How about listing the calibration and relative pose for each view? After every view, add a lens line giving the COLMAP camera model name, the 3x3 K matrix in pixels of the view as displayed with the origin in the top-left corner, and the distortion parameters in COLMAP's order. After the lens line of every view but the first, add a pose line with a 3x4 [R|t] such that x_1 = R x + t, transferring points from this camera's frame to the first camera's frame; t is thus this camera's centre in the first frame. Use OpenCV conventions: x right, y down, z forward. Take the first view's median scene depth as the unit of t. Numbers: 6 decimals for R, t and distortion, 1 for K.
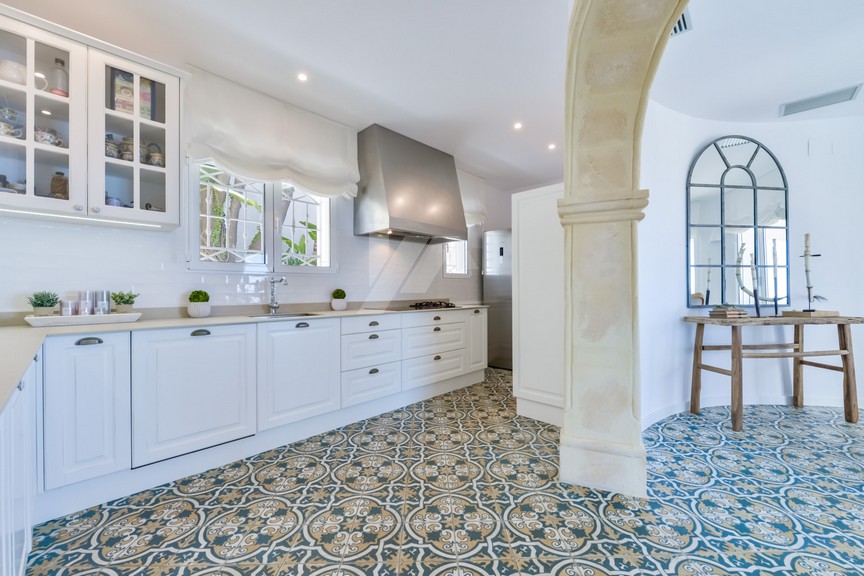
lens RADIAL K [[343.6, 0, 431.4], [0, 343.6, 289.6], [0, 0, 1]] dist [-0.011602, 0.001358]
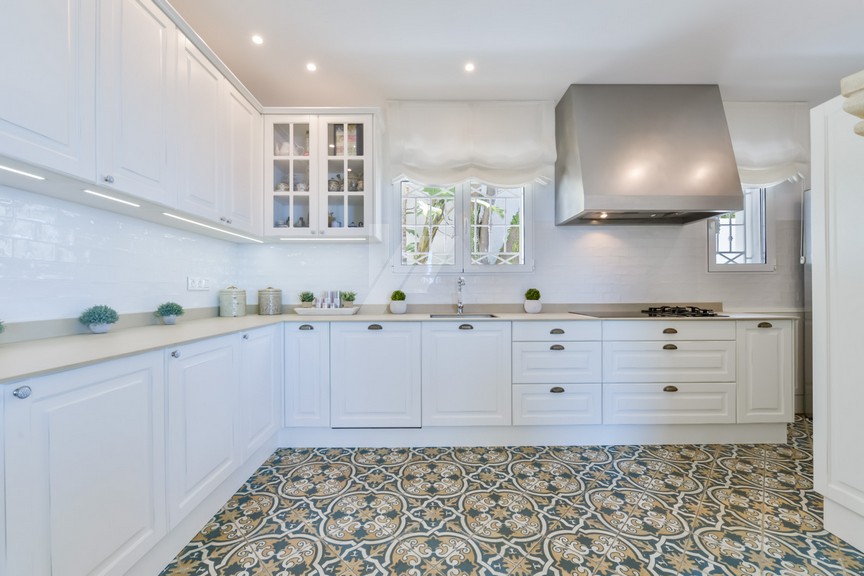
lens RADIAL K [[346.3, 0, 431.7], [0, 346.3, 288.4], [0, 0, 1]] dist [-0.002754, -0.001057]
pose [[0.703541, -0.004283, -0.710642, 0.205614], [0.002697, 0.999991, -0.003357, -0.000229], [0.710650, 0.000445, 0.703546, 0.214409]]
